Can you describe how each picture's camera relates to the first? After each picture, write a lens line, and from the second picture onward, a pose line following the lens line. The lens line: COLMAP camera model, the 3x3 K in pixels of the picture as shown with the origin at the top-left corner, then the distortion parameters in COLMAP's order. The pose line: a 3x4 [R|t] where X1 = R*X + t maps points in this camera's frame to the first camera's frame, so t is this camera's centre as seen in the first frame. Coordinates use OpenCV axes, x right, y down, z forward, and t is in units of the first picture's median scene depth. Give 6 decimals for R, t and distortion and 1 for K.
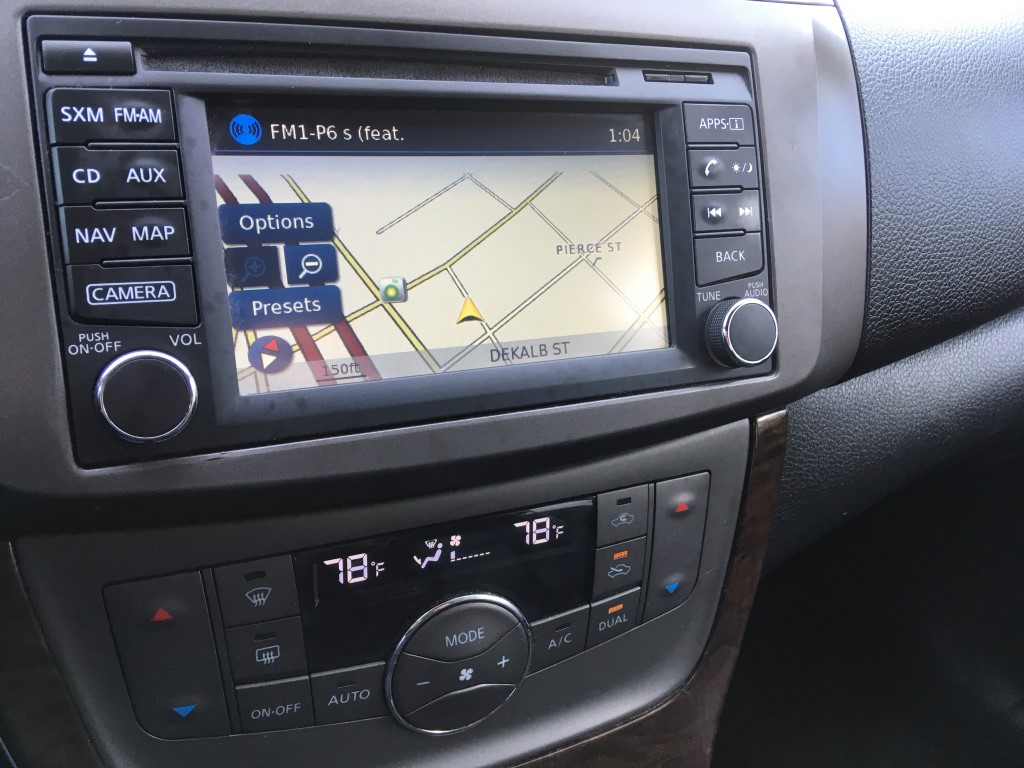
lens RADIAL K [[872.3, 0, 508.1], [0, 872.3, 384.1], [0, 0, 1]] dist [0.114773, -0.177582]
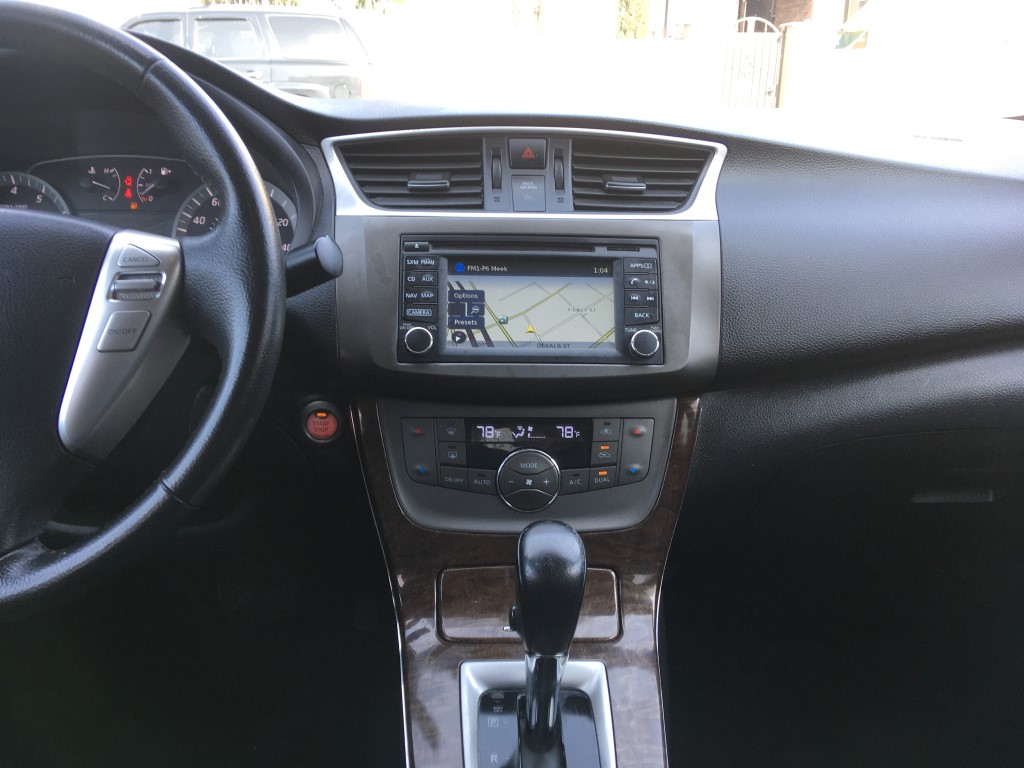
lens RADIAL K [[872.3, 0, 508.1], [0, 872.3, 384.1], [0, 0, 1]] dist [0.114773, -0.177582]
pose [[0.930291, 0.015134, -0.366510, 0.968906], [-0.103085, 0.969670, -0.221616, 0.753945], [0.352039, 0.243949, 0.903636, -1.579799]]
